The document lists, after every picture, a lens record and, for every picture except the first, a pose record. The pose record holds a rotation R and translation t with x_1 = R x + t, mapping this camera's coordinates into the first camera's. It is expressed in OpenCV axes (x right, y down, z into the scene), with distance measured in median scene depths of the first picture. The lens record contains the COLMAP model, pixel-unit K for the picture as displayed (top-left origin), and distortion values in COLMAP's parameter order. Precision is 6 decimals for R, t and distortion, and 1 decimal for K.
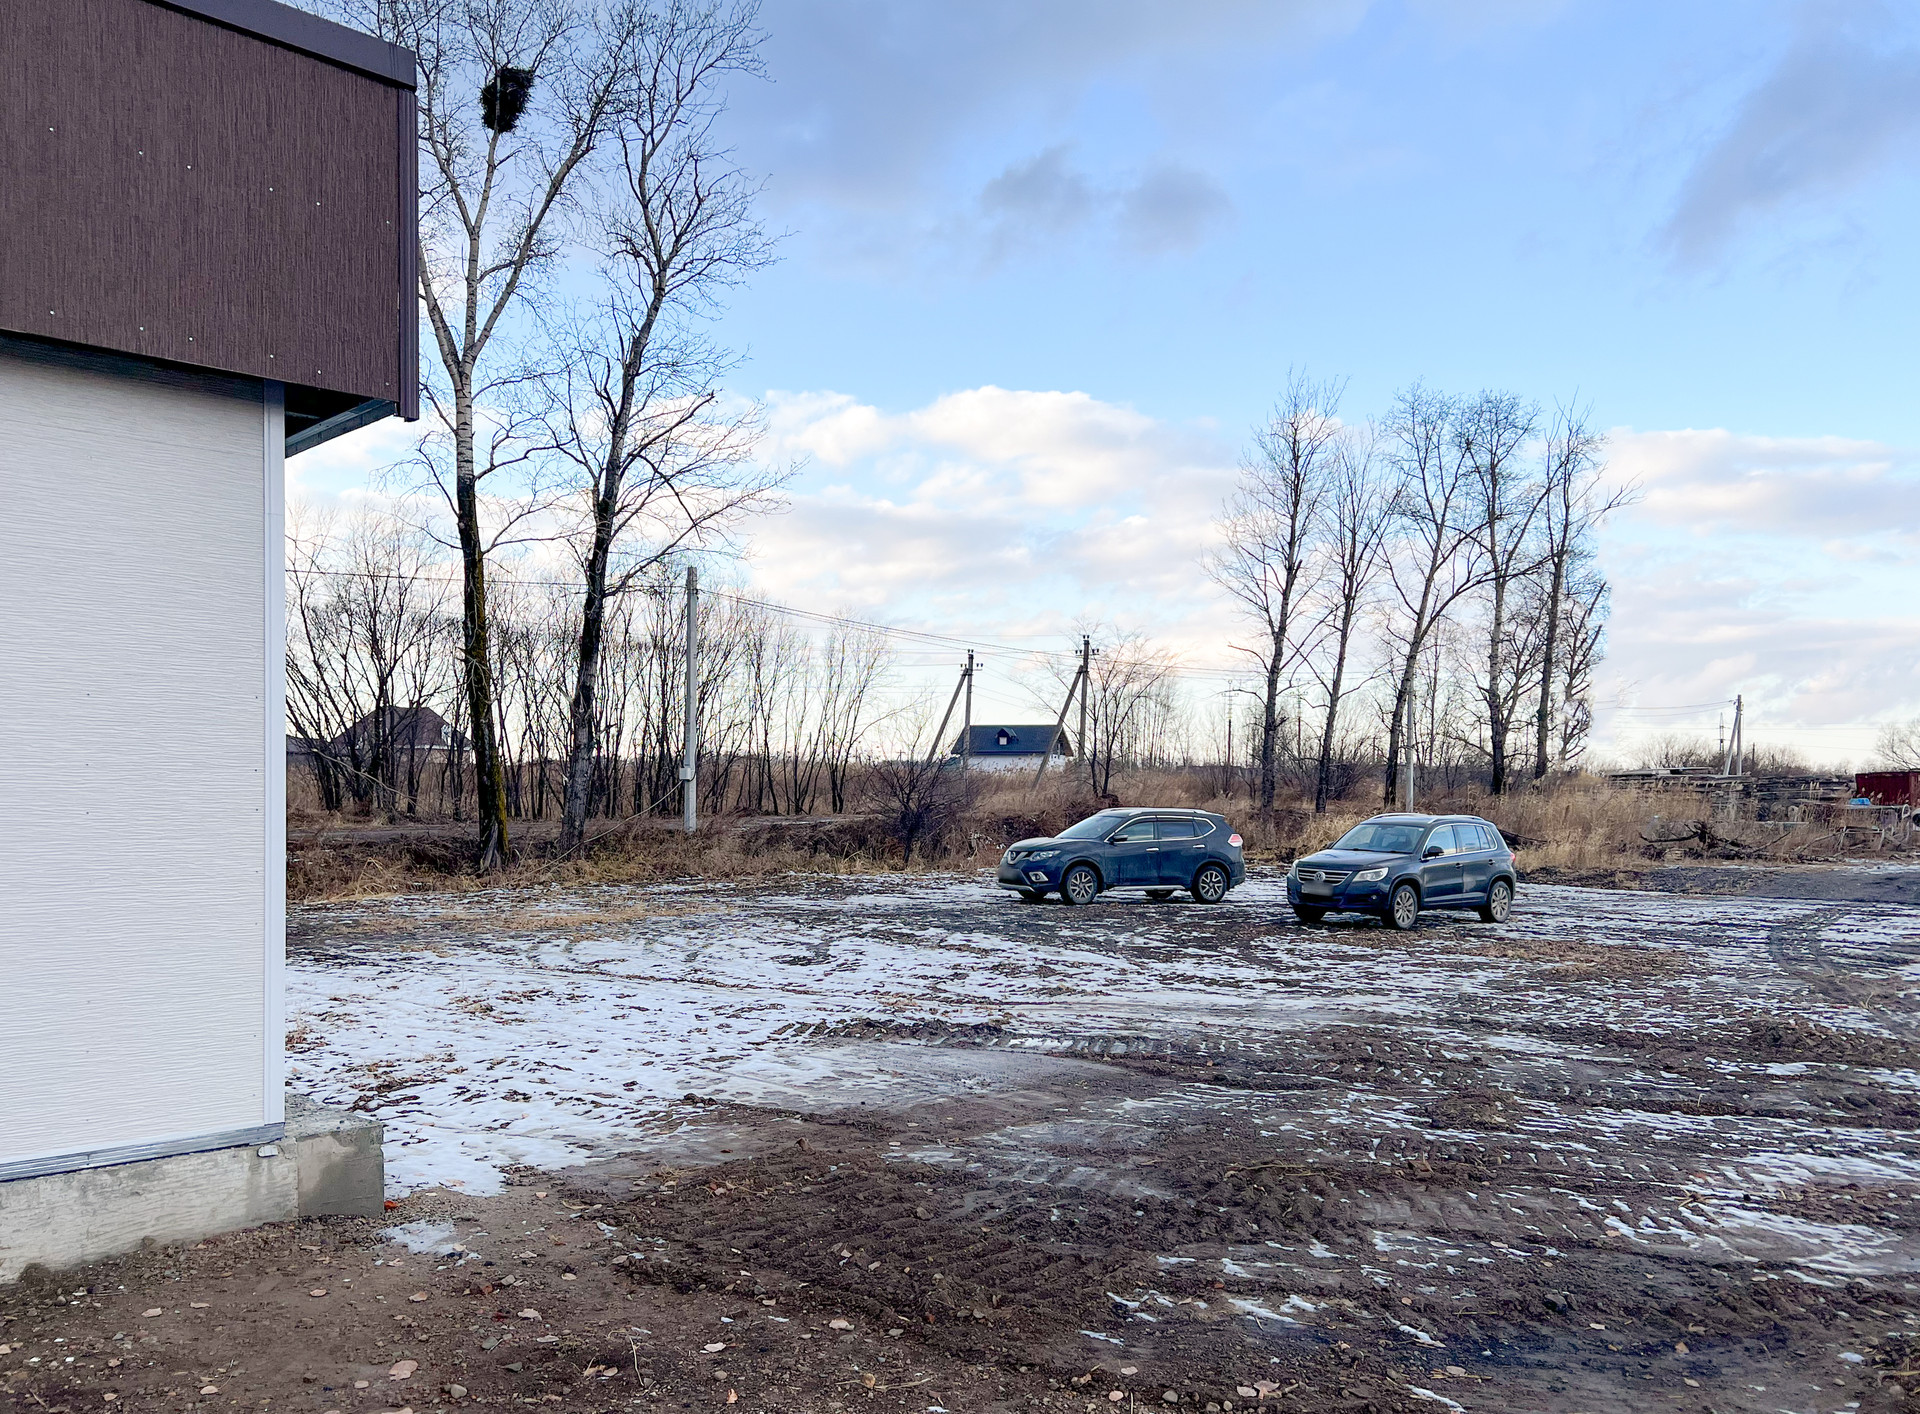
lens RADIAL K [[1524.4, 0, 959.9], [0, 1524.4, 789.5], [0, 0, 1]] dist [0.064171, -0.079613]
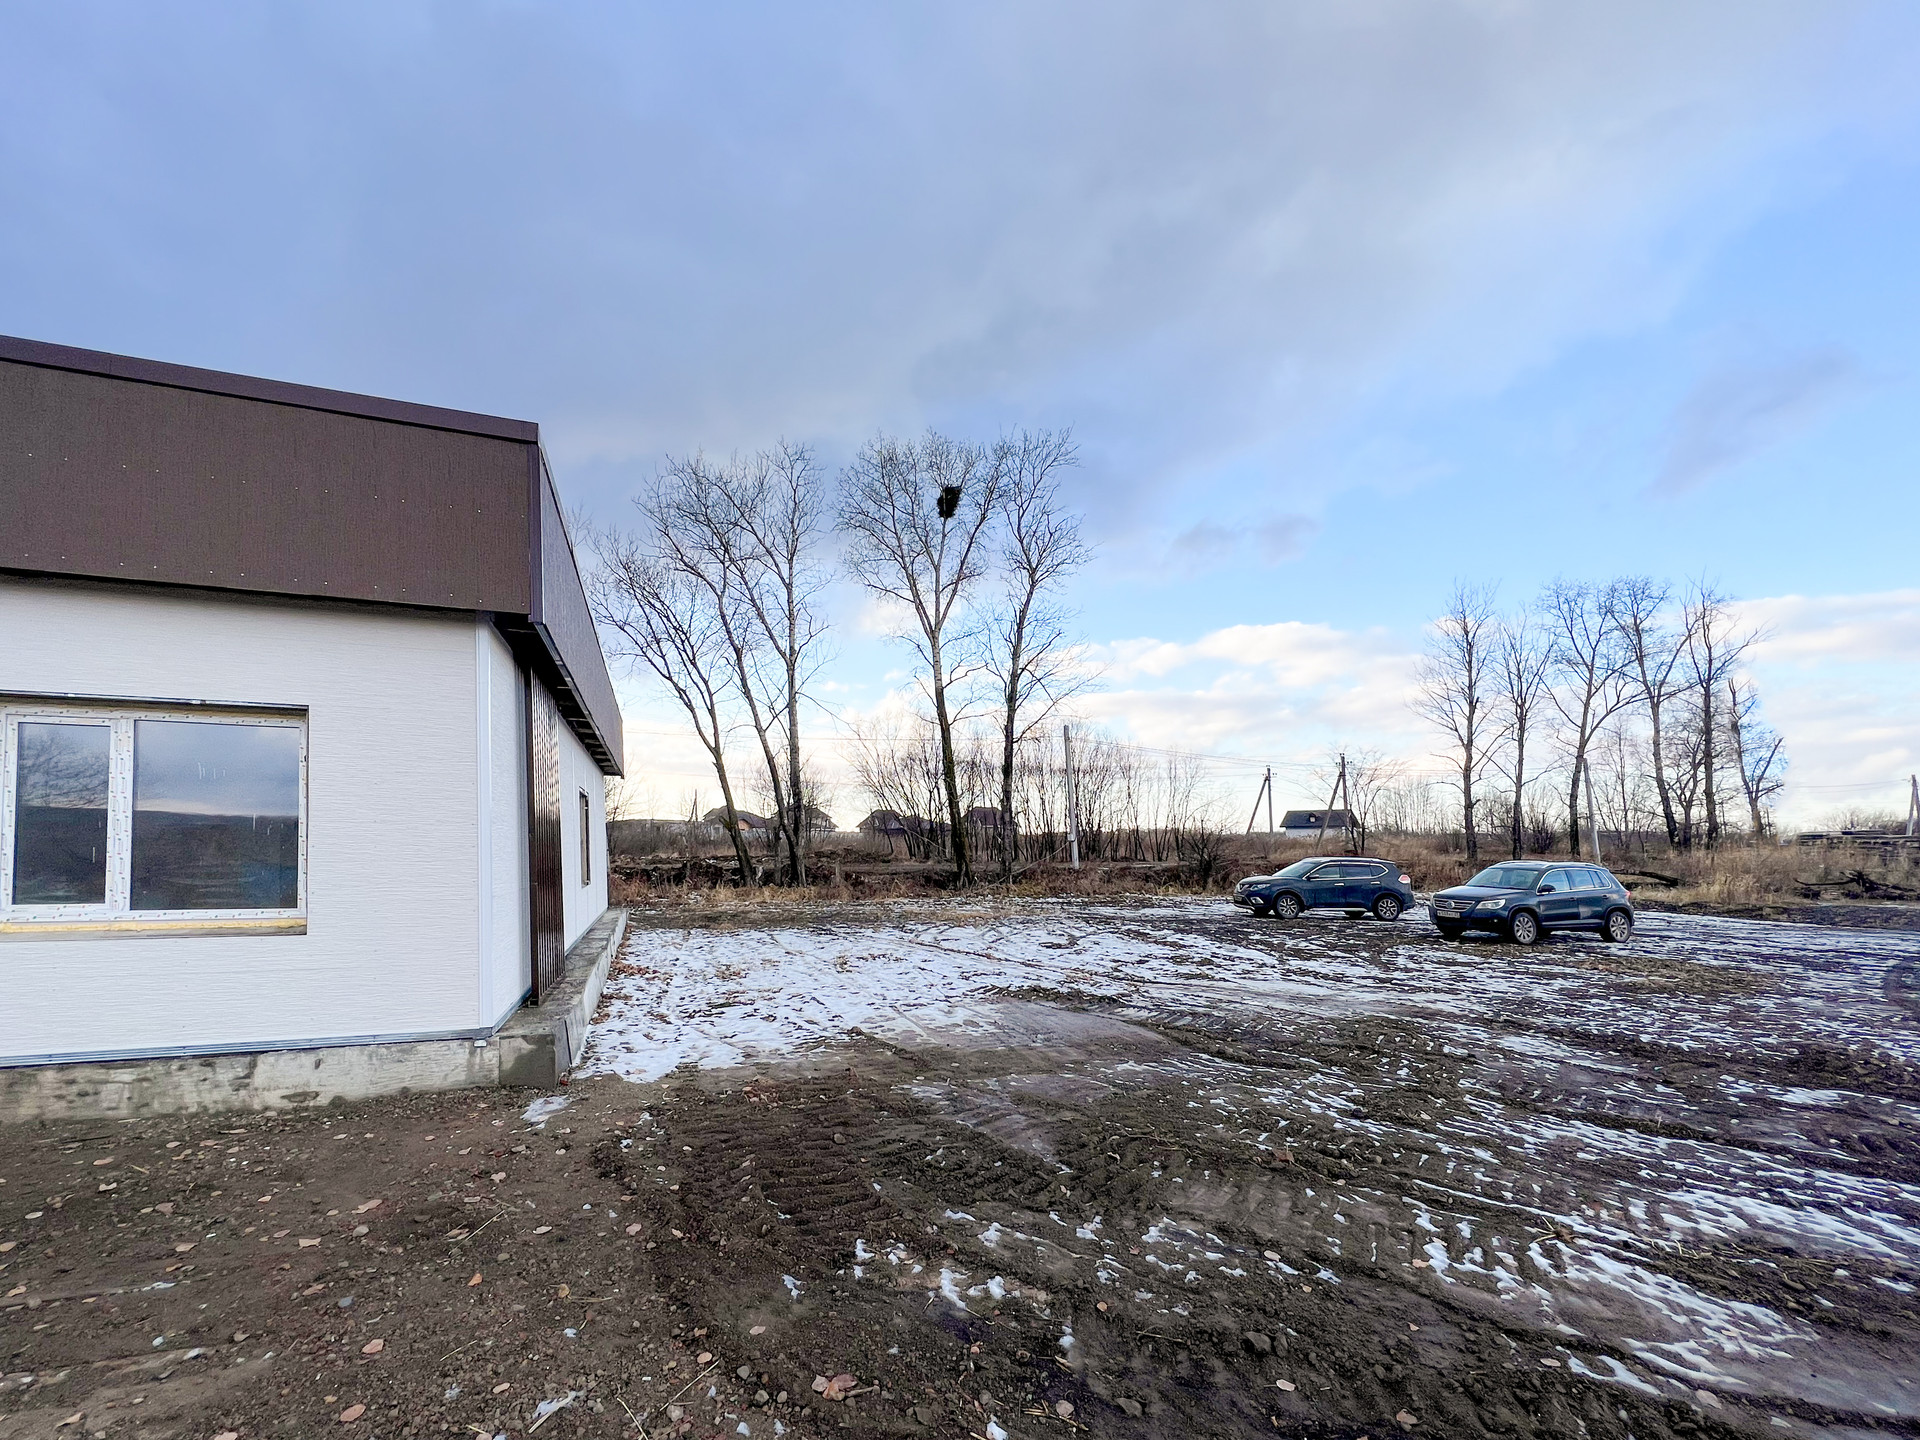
lens RADIAL K [[787.5, 0, 915.8], [0, 787.5, 757.9], [0, 0, 1]] dist [-0.003771, 0.000287]
pose [[0.901063, -0.050242, -0.430768, 0.137538], [0.000574, 0.993404, -0.114663, 0.005501], [0.433687, 0.103071, 0.895149, 0.134066]]
